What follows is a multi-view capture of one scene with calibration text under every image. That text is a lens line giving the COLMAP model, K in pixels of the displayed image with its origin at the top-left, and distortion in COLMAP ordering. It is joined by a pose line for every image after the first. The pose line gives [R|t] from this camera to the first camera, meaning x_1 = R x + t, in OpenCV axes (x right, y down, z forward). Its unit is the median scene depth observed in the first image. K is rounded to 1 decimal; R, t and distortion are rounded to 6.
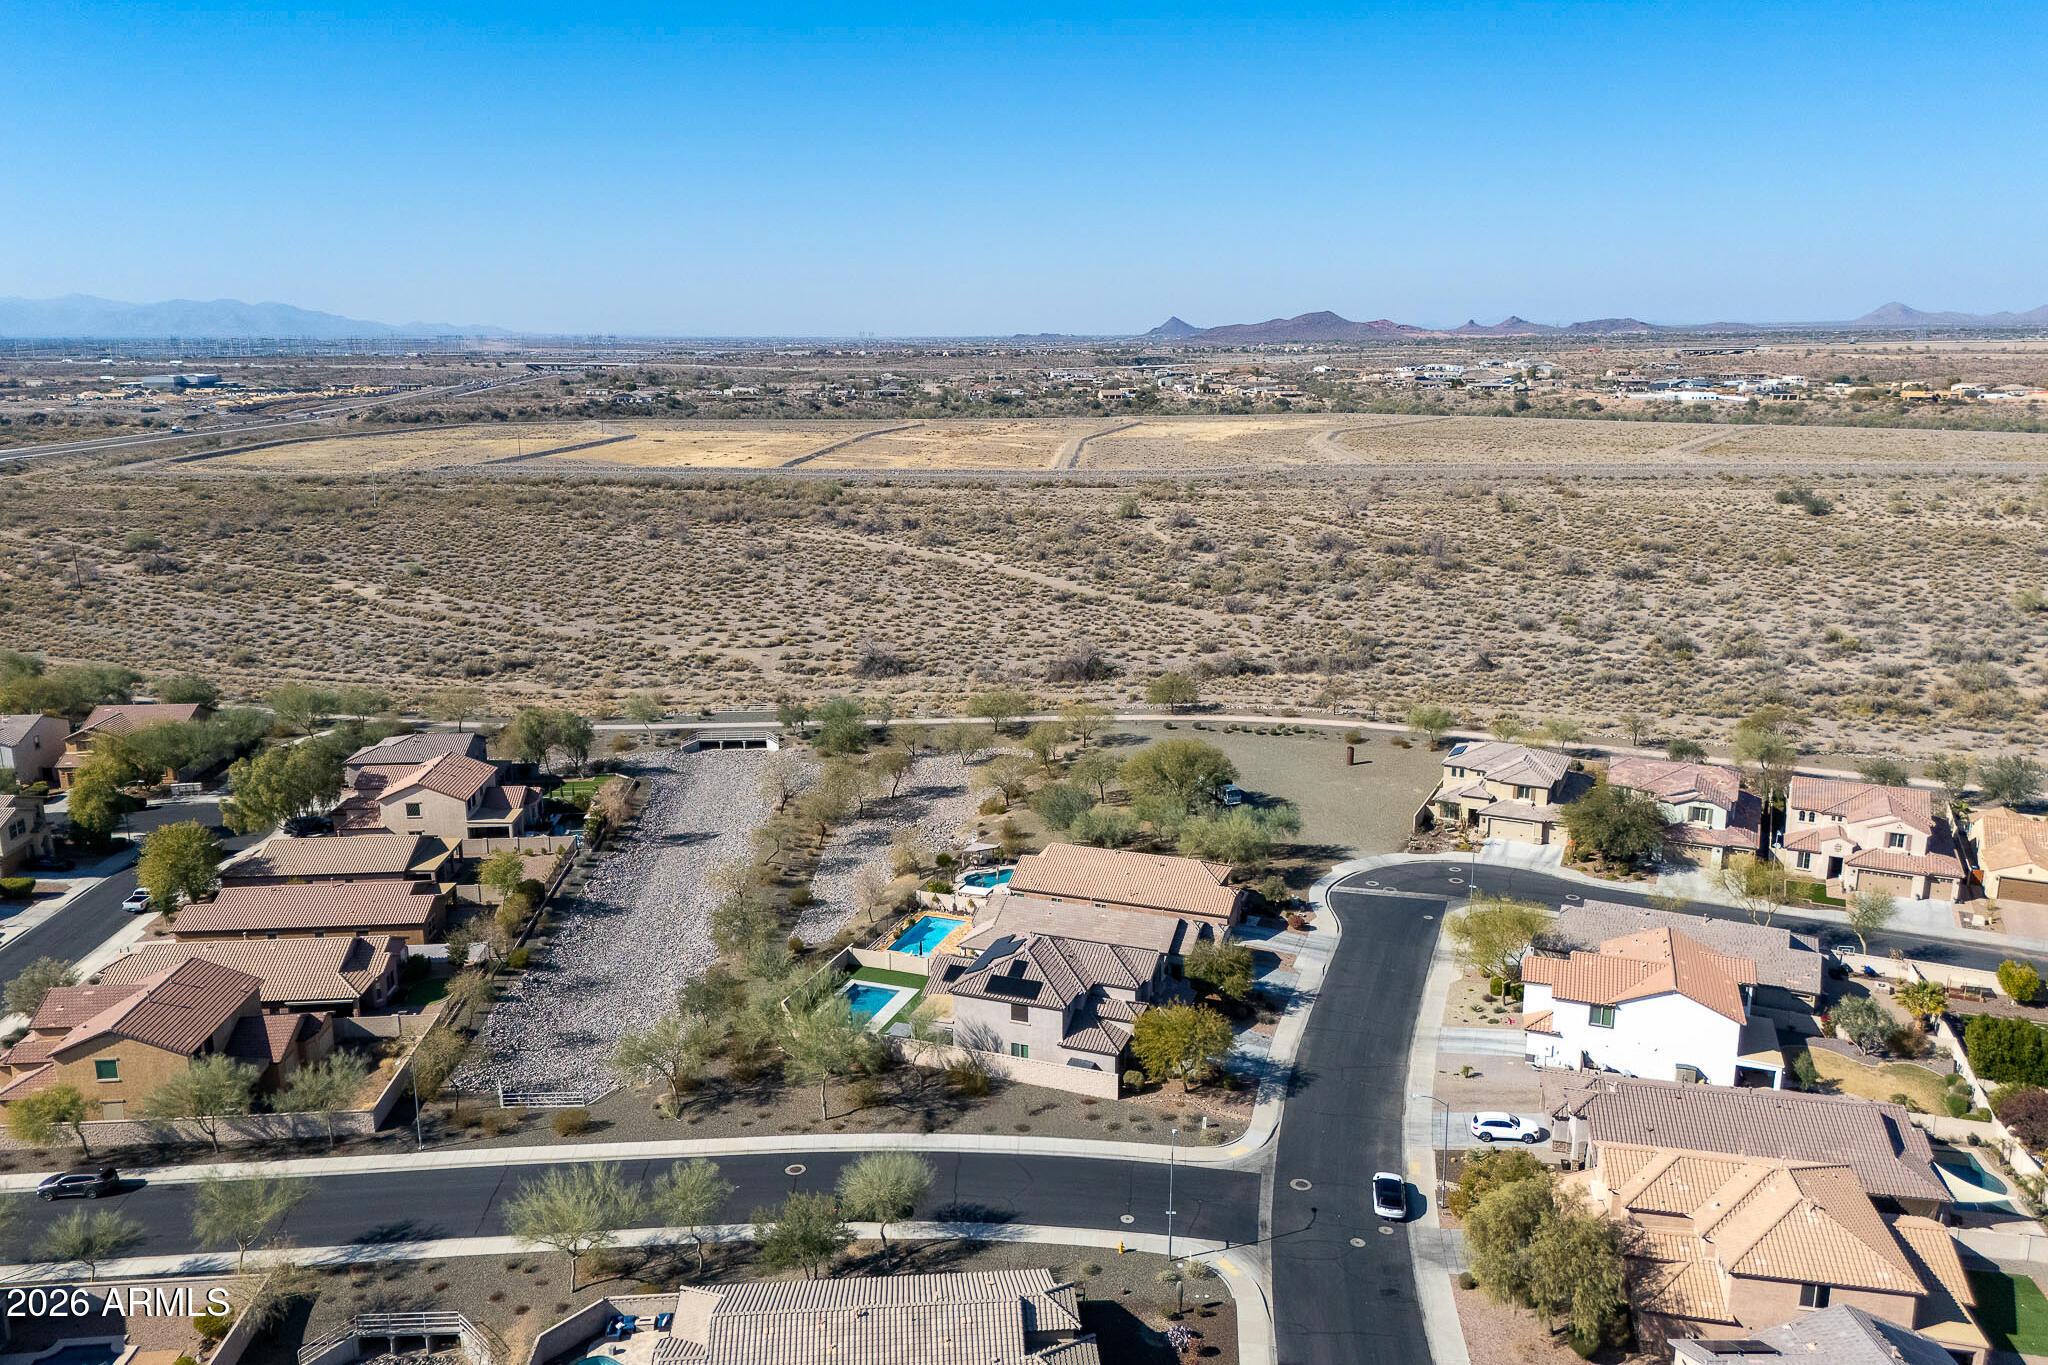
lens RADIAL K [[1426.0, 0, 1024.0], [0, 1426.0, 682.5], [0, 0, 1]] dist [0.003223, 0.001038]
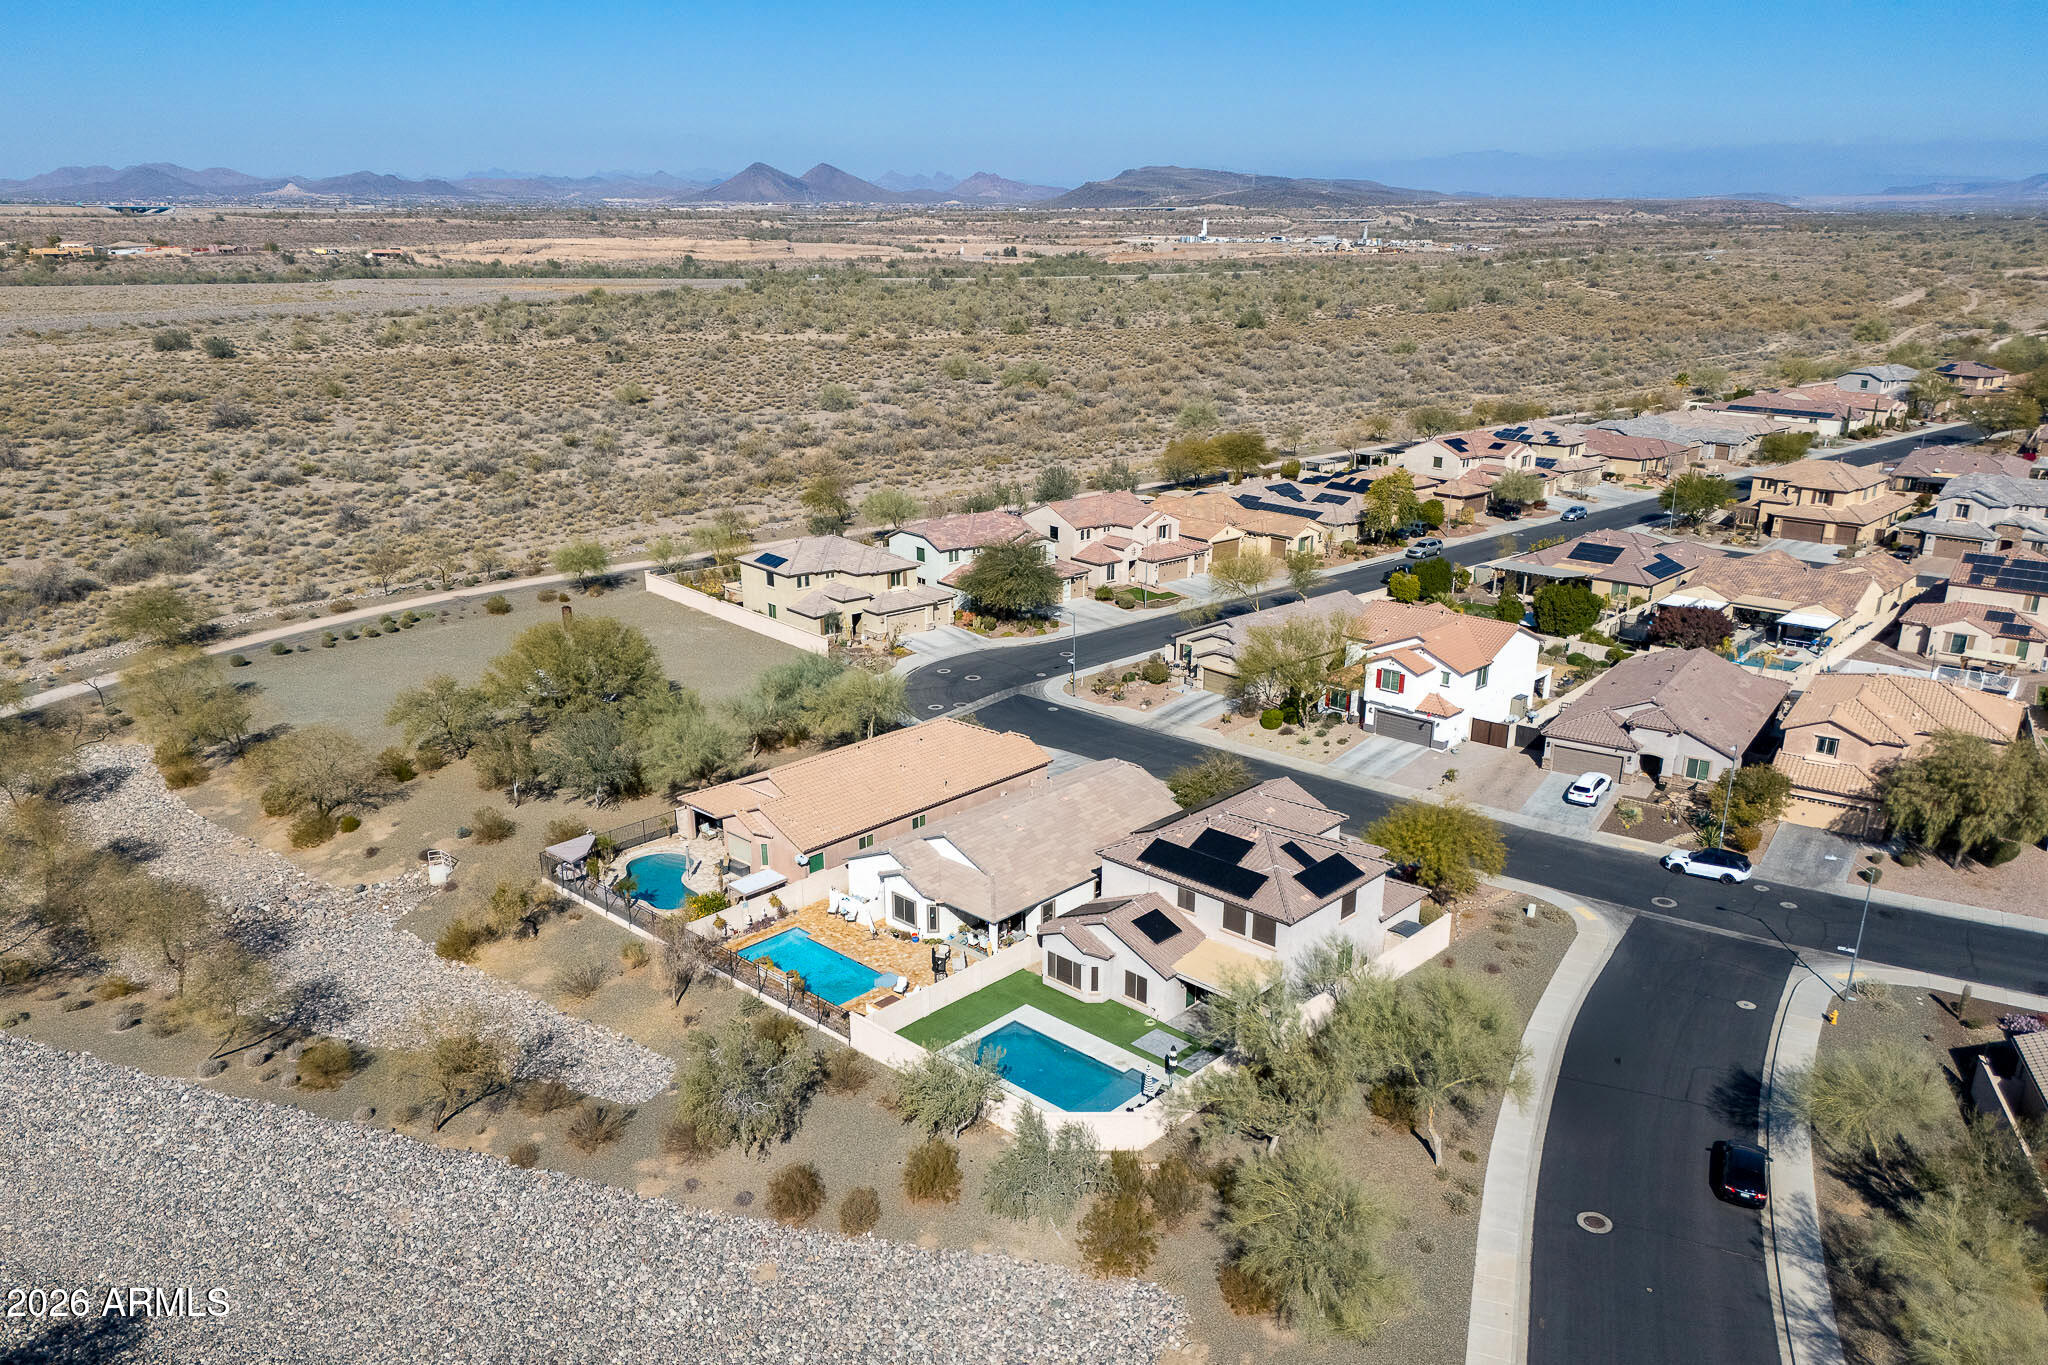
lens RADIAL K [[1426.0, 0, 1024.0], [0, 1426.0, 682.5], [0, 0, 1]] dist [0.003223, 0.001038]
pose [[0.449114, -0.282614, 0.847600, -0.638575], [0.205999, 0.955851, 0.209556, -0.052823], [-0.869403, 0.080491, 0.487504, 0.787906]]
